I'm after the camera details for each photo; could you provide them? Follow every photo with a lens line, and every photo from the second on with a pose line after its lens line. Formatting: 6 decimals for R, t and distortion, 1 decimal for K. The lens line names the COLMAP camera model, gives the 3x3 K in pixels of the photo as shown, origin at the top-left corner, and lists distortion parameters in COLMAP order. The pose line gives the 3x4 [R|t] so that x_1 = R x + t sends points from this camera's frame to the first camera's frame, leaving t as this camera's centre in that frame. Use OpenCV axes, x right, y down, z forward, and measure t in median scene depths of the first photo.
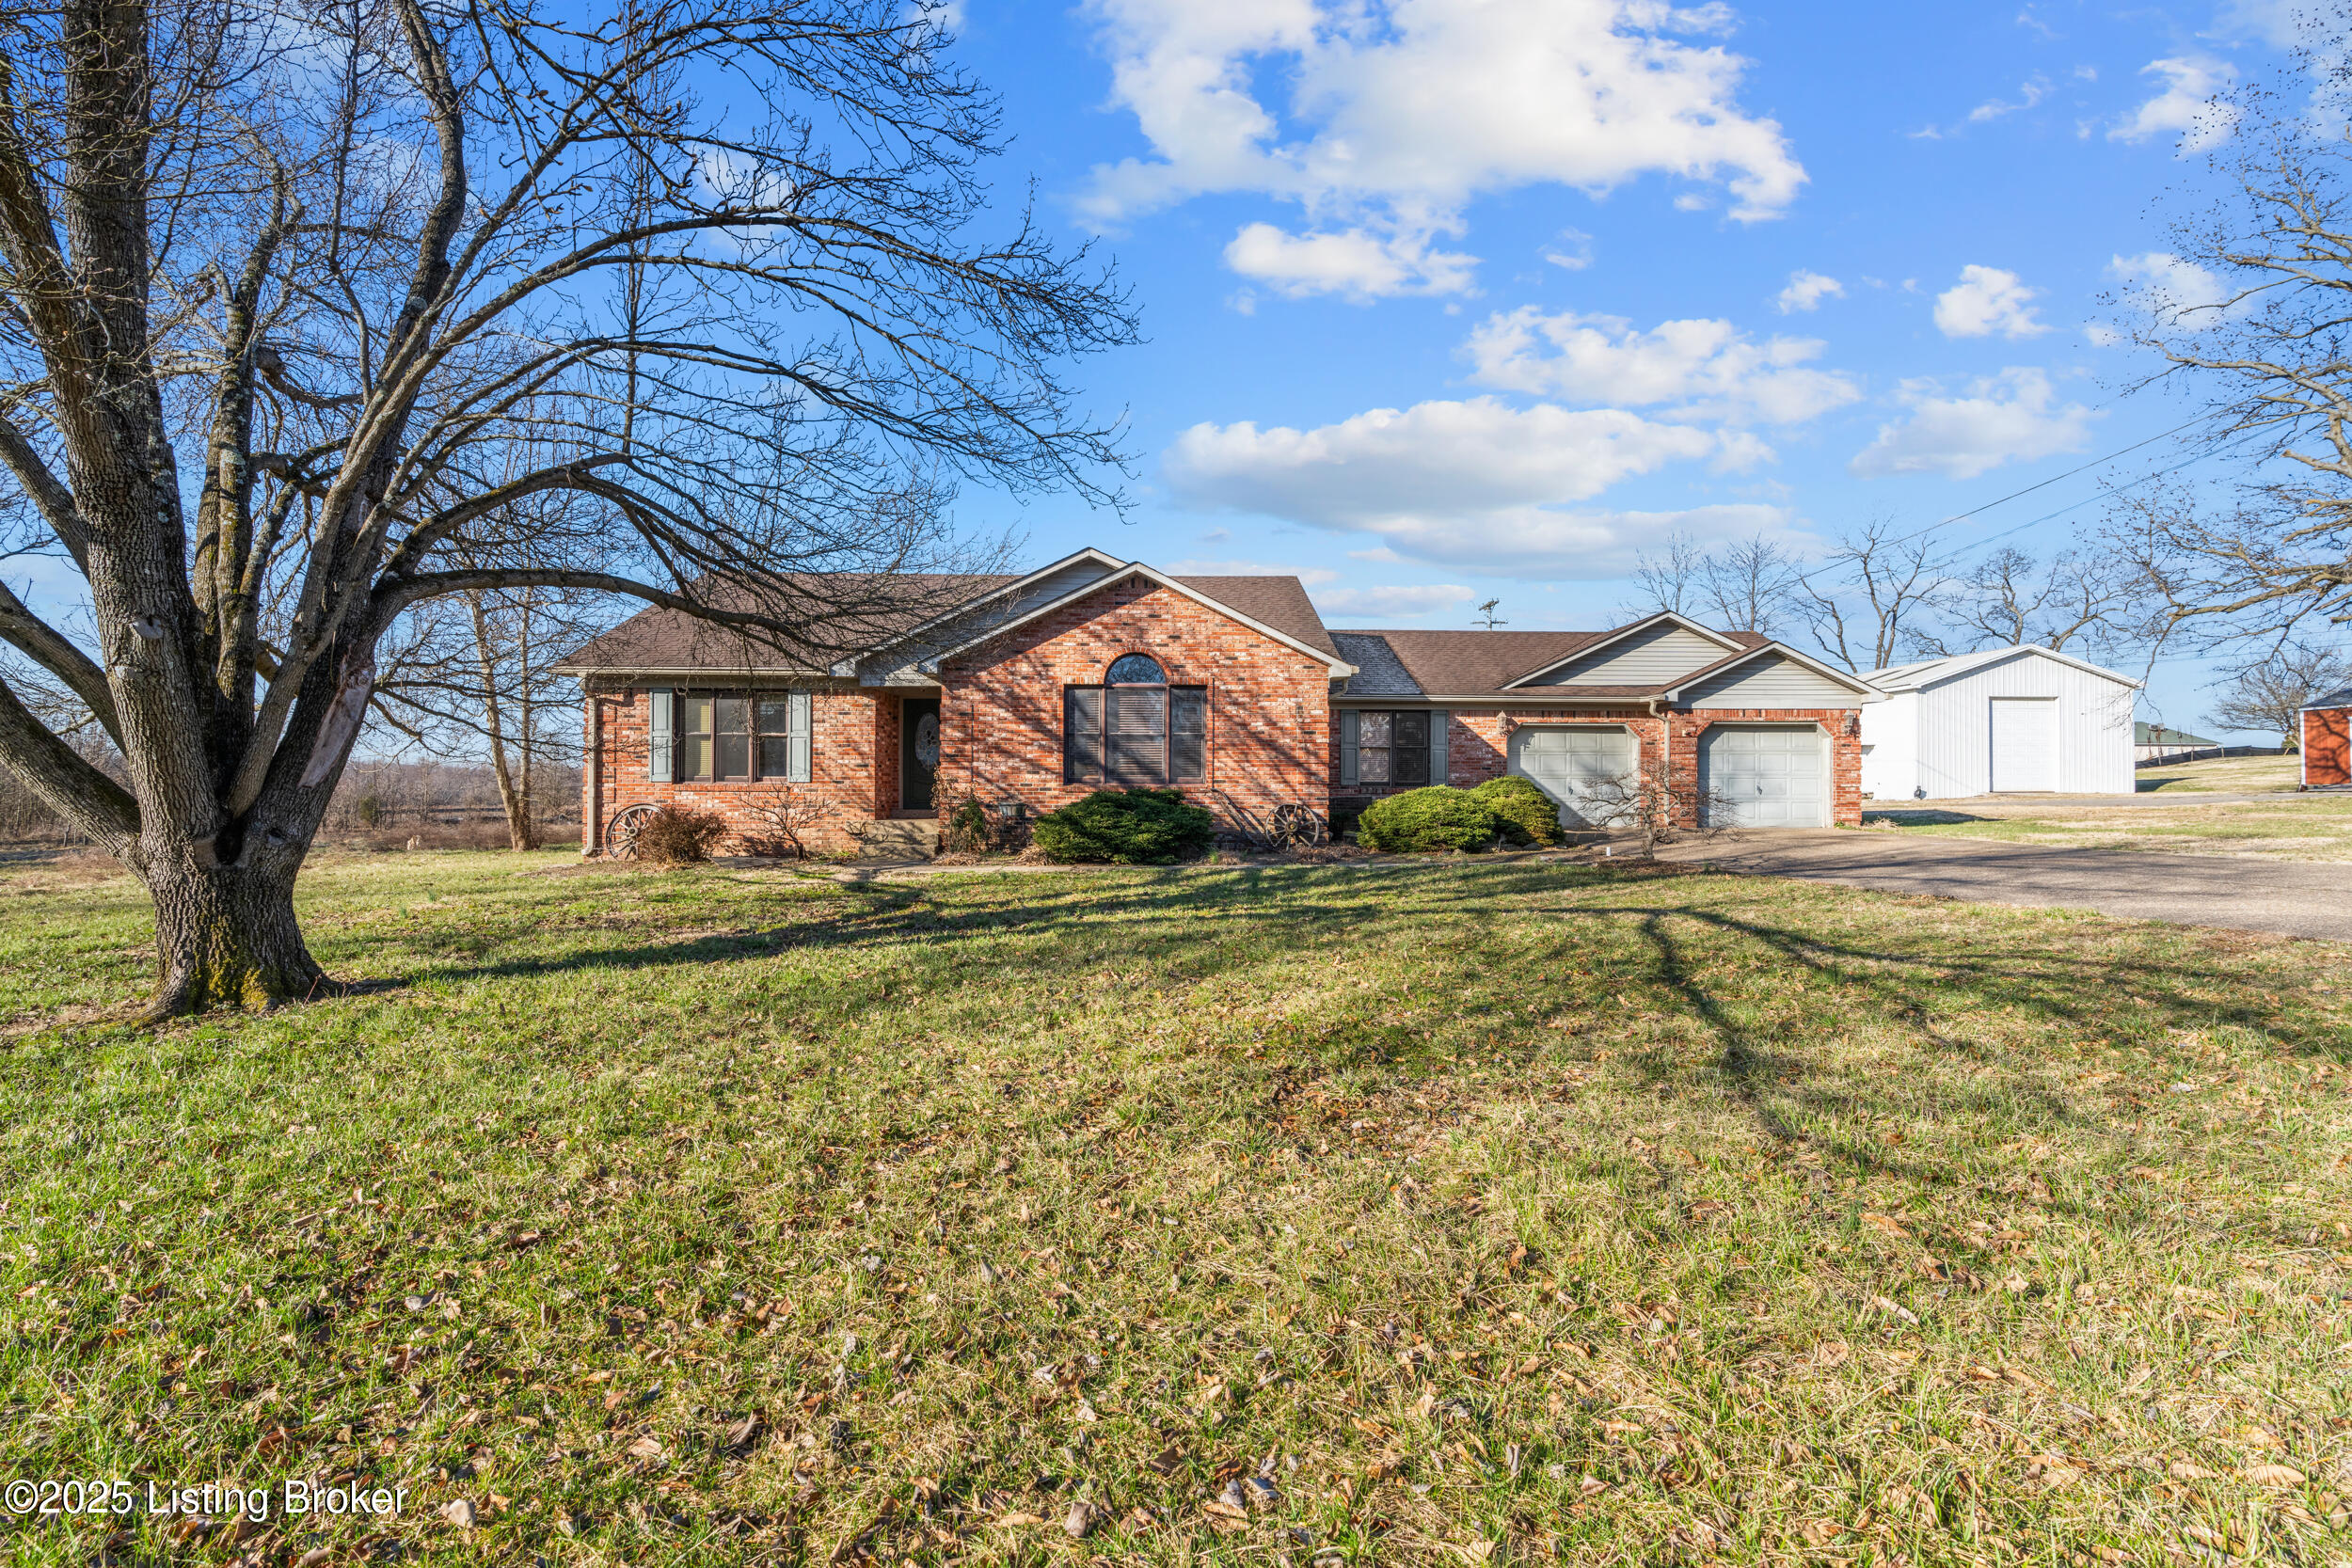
lens RADIAL K [[1073.5, 0, 1182.7], [0, 1073.5, 769.7], [0, 0, 1]] dist [-0.003124, 0.002037]
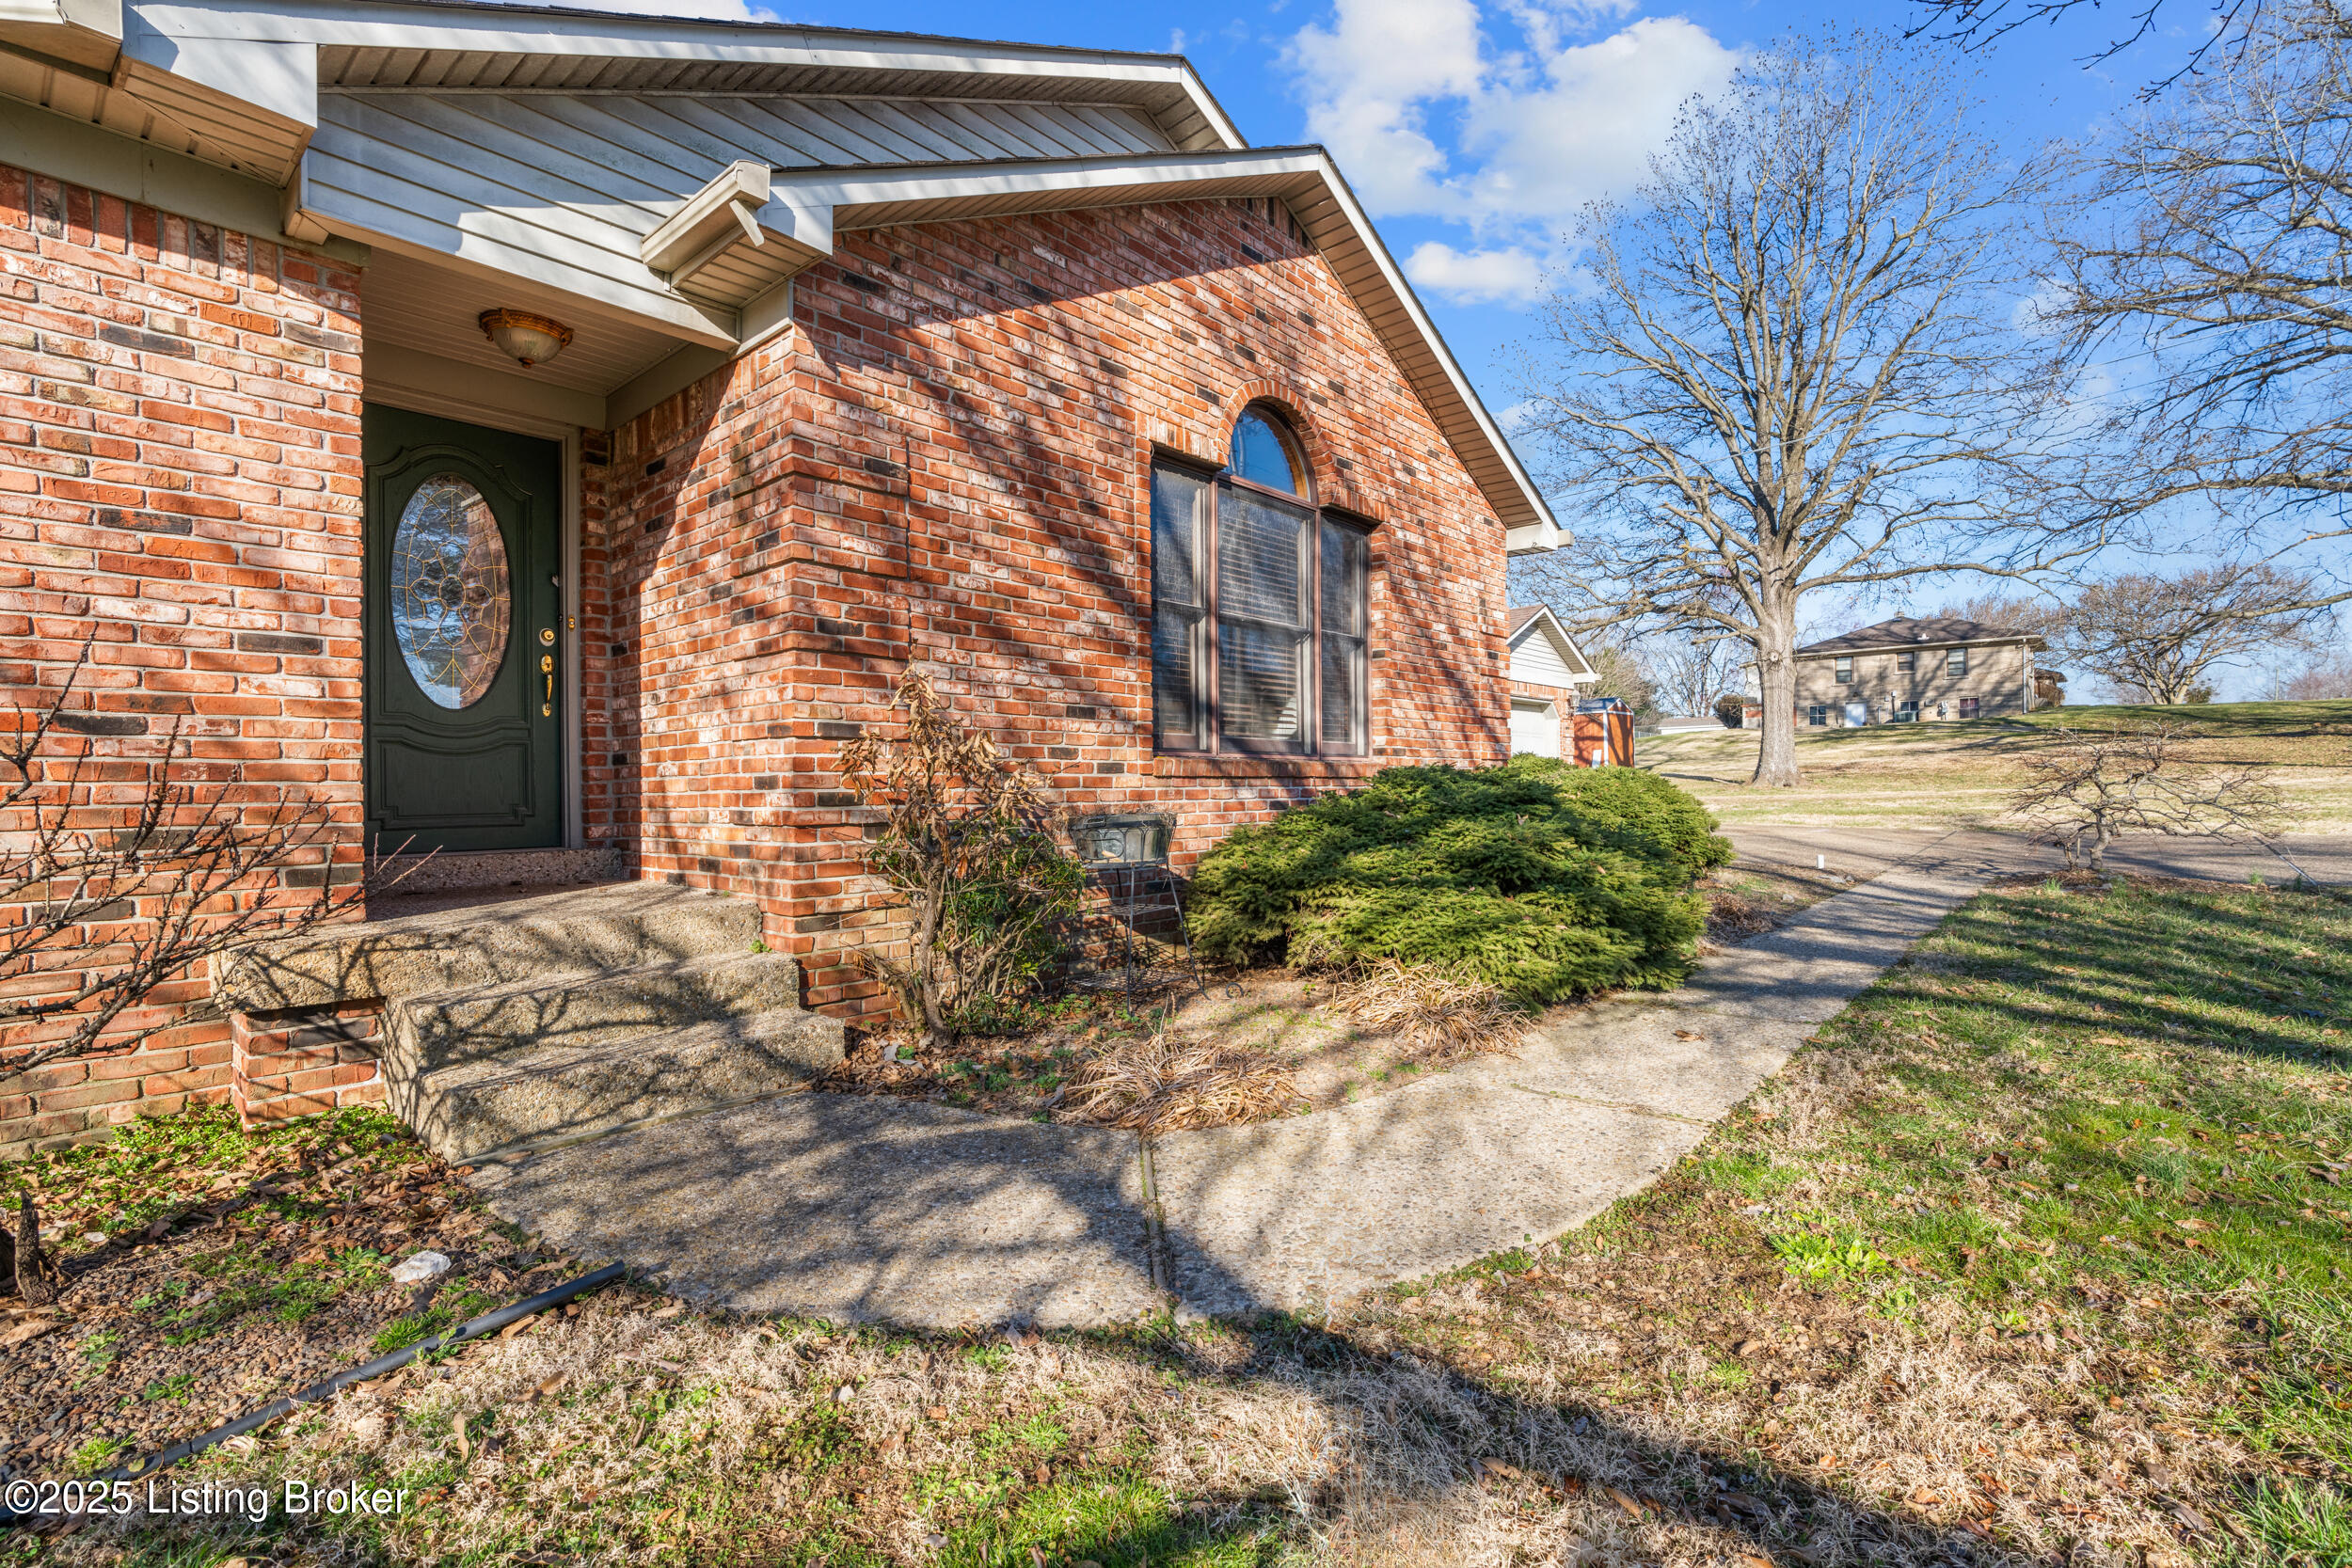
lens RADIAL K [[1073.5, 0, 1183.8], [0, 1073.5, 791.6], [0, 0, 1]] dist [-0.003124, 0.002037]
pose [[0.676224, -0.012395, 0.736592, -0.338276], [-0.010479, 0.999595, 0.026441, 0.015382], [-0.736621, -0.025598, 0.675821, 0.770555]]
